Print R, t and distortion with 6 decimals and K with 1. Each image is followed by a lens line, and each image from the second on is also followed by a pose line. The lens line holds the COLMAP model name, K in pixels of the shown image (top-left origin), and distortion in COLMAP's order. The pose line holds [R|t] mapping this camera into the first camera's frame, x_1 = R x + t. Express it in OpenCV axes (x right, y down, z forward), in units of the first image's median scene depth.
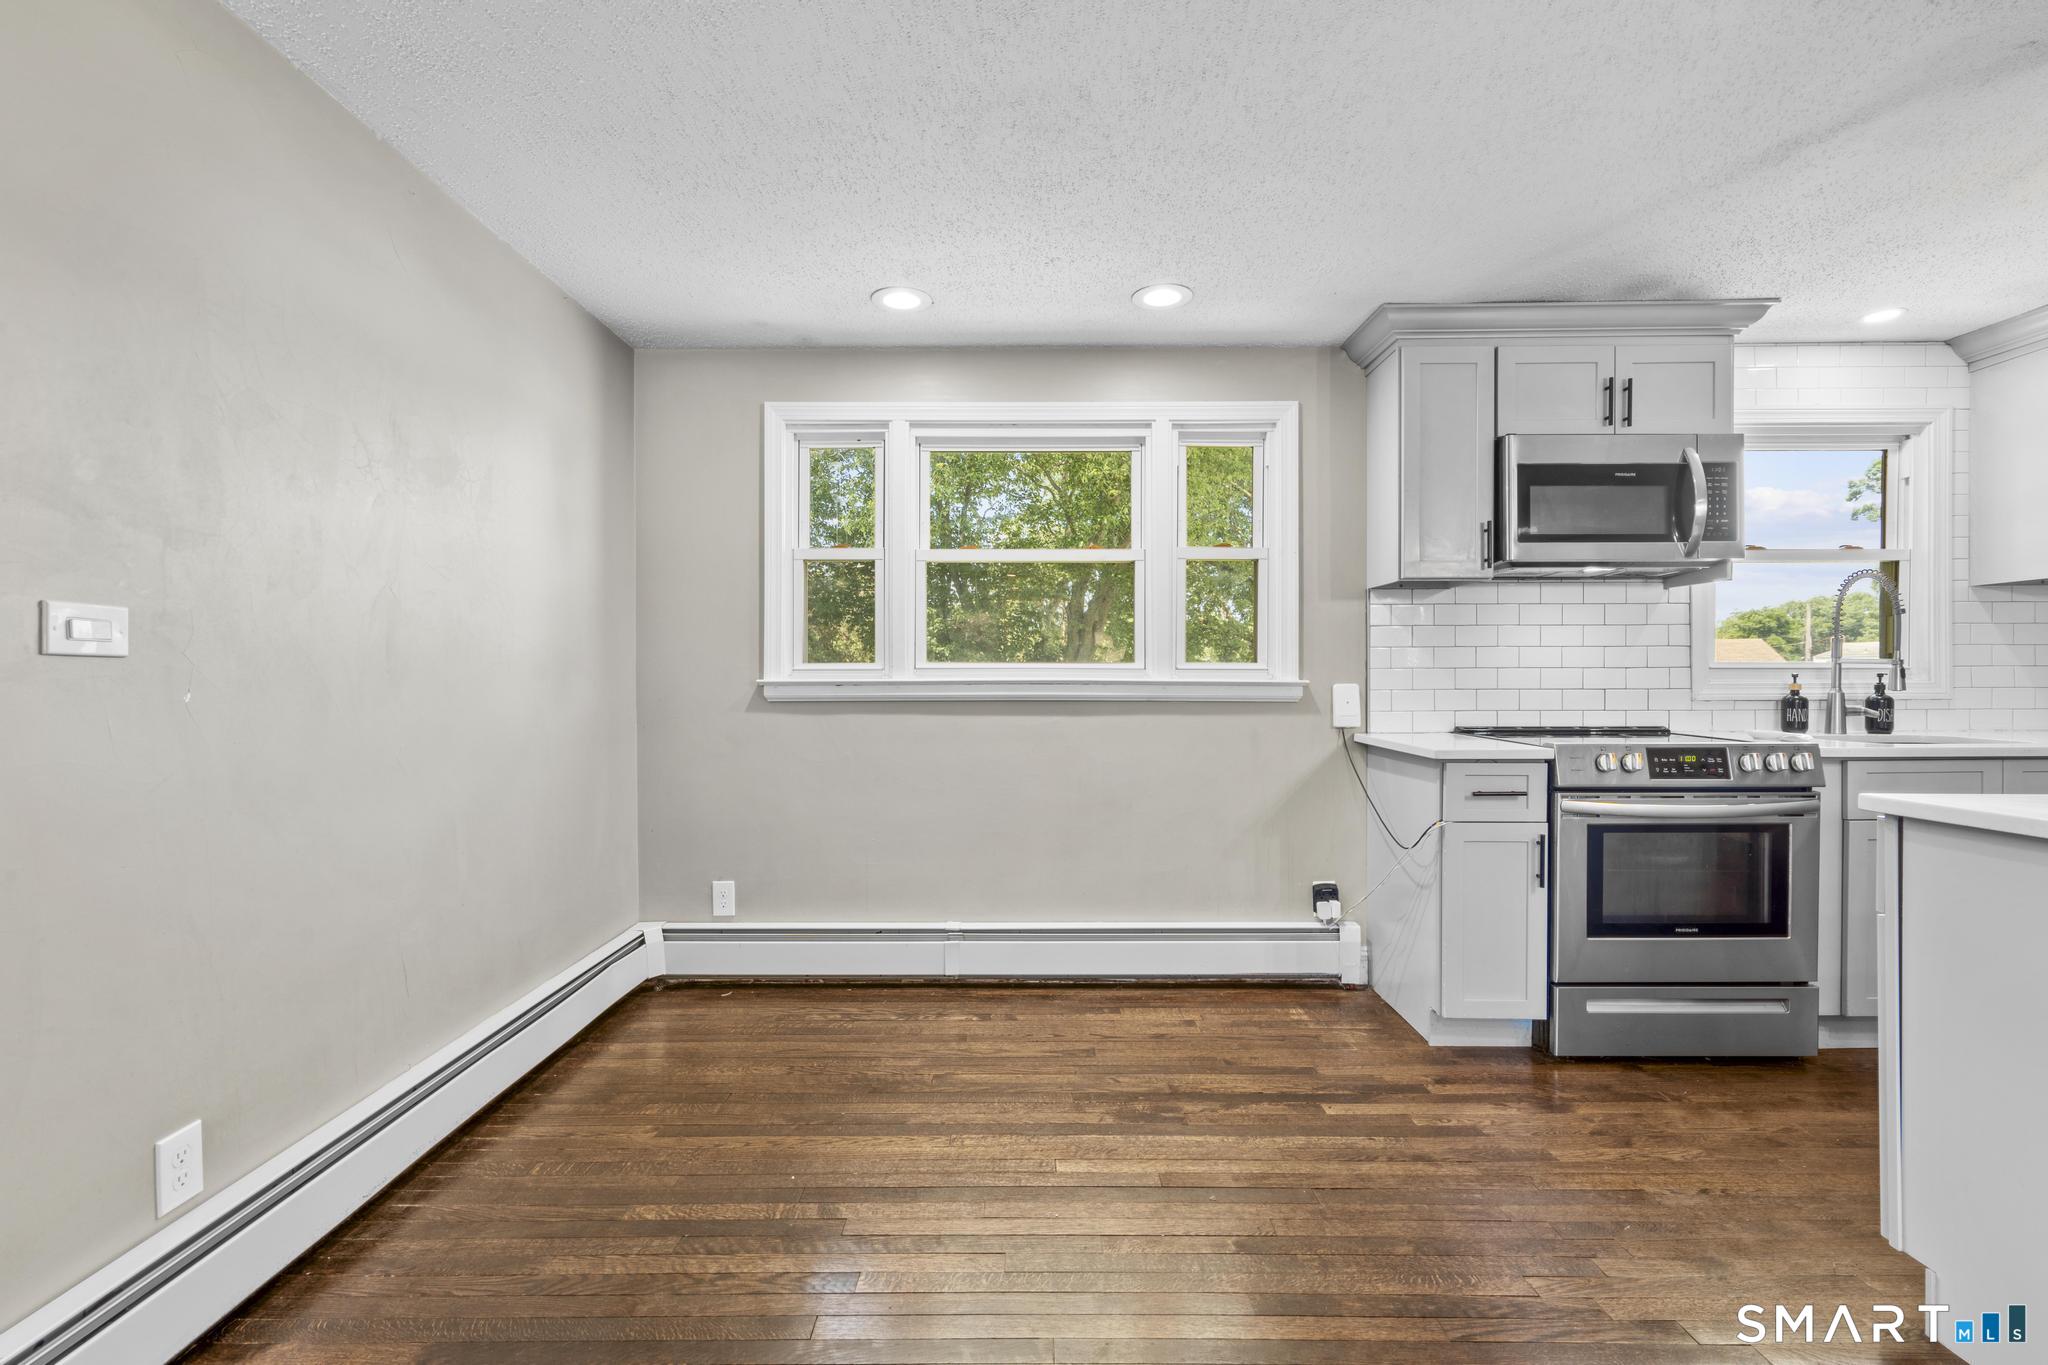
lens RADIAL K [[920.2, 0, 1018.9], [0, 920.2, 685.3], [0, 0, 1]] dist [-0.003226, 0.001131]
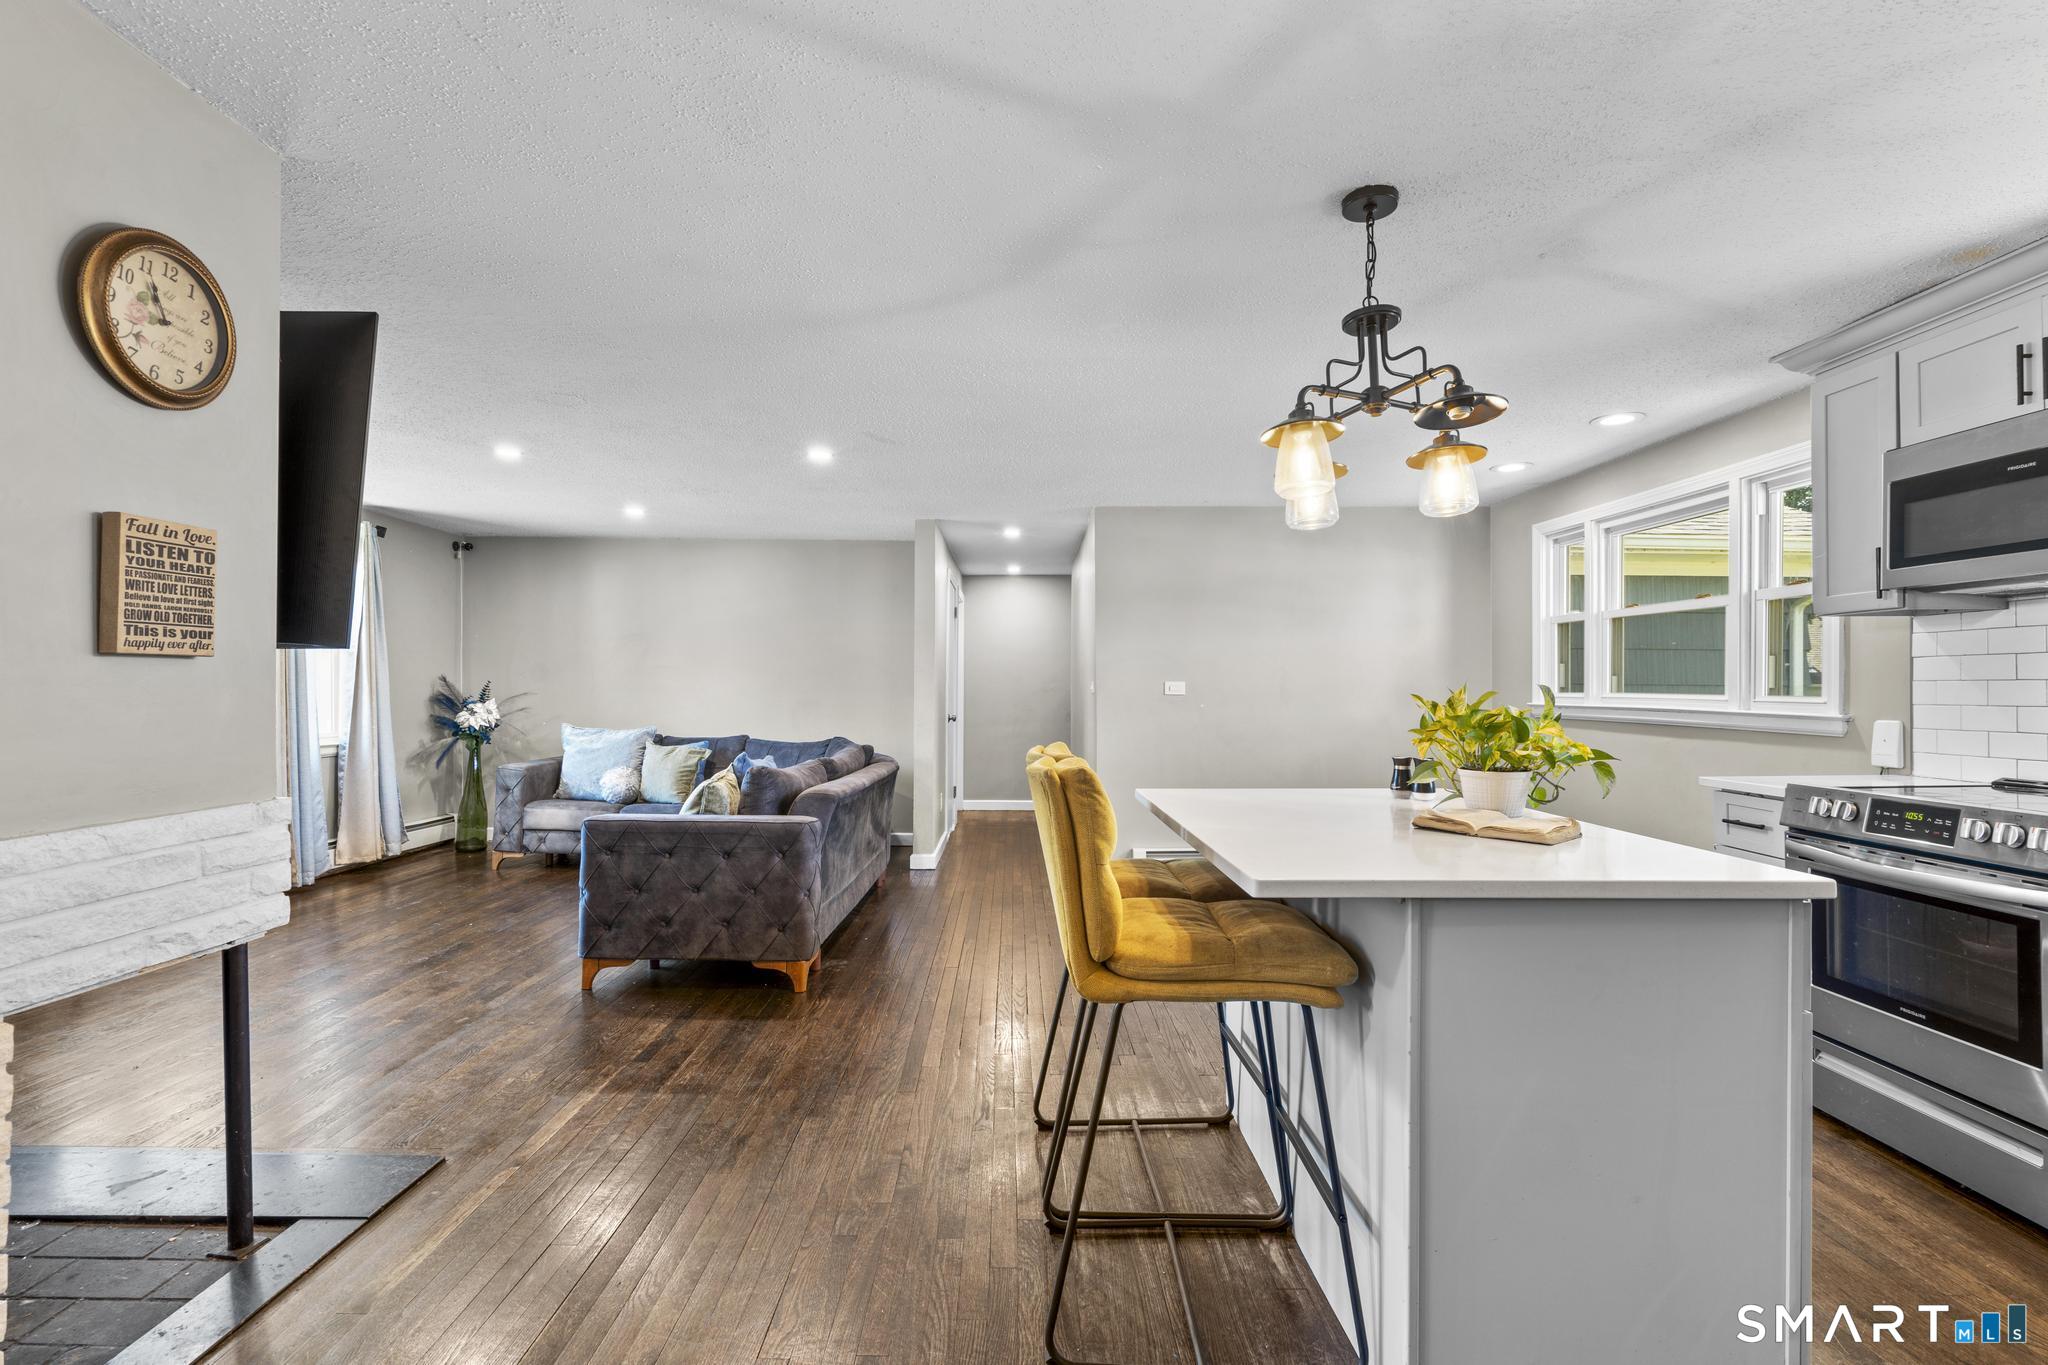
lens RADIAL K [[920.2, 0, 1018.9], [0, 920.2, 685.3], [0, 0, 1]] dist [-0.003226, 0.001131]
pose [[0.010565, 0.001418, -0.999943, 1.308950], [-0.010364, 0.999945, 0.001308, -0.029984], [0.999890, 0.010349, 0.010579, 0.116564]]
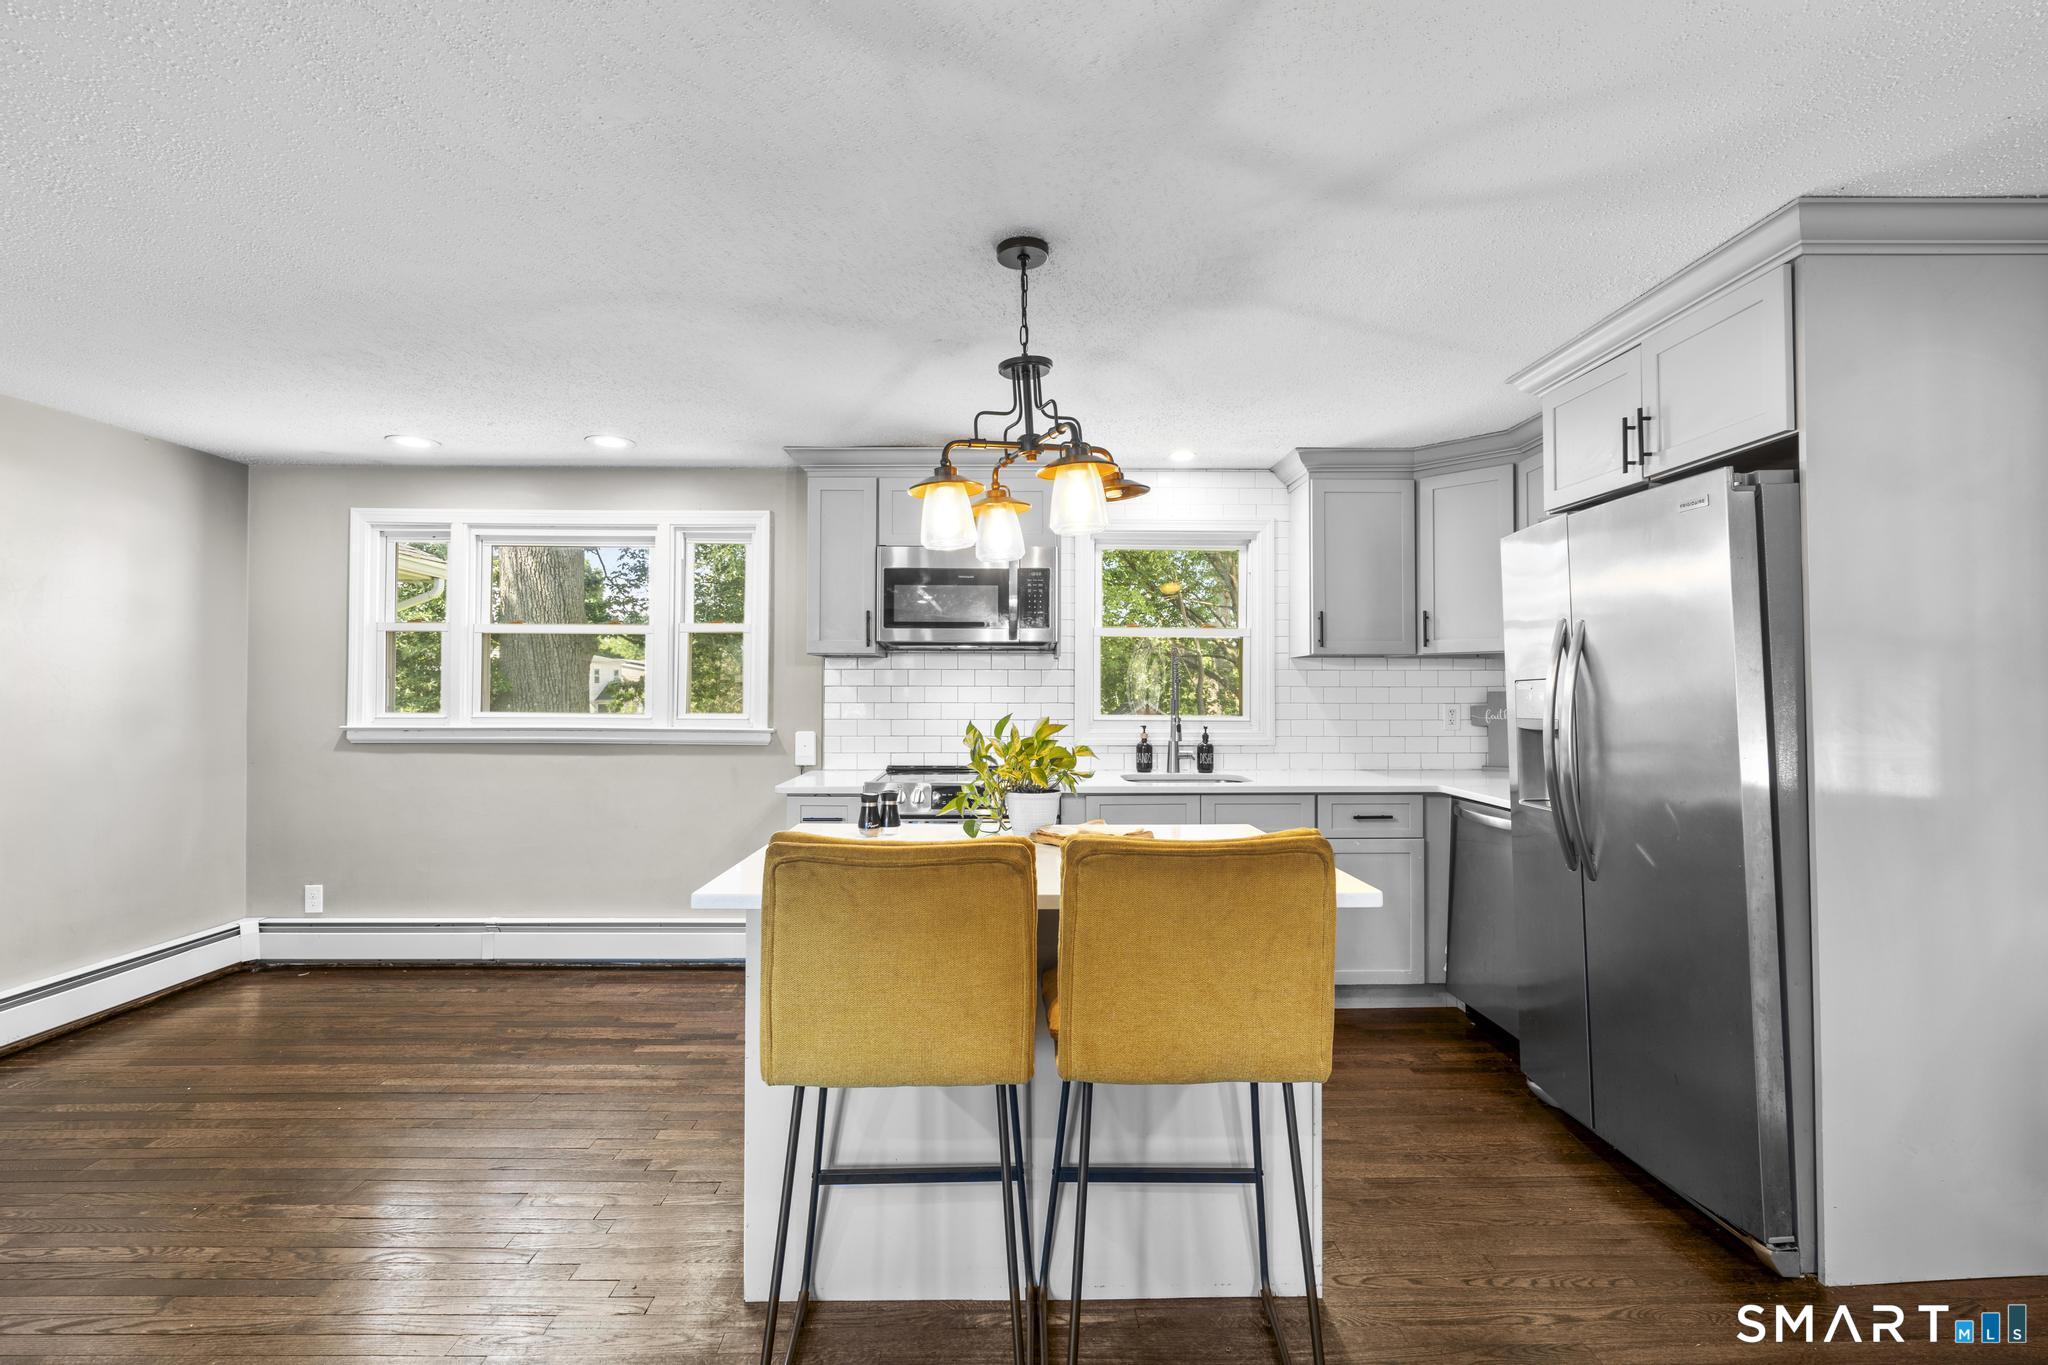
lens RADIAL K [[920.2, 0, 1018.9], [0, 920.2, 685.3], [0, 0, 1]] dist [-0.003226, 0.001131]
pose [[0.999859, 0.005287, 0.015940, 0.649545], [-0.005018, 0.999846, -0.016816, -0.046994], [-0.016026, 0.016734, 0.999732, -0.292903]]
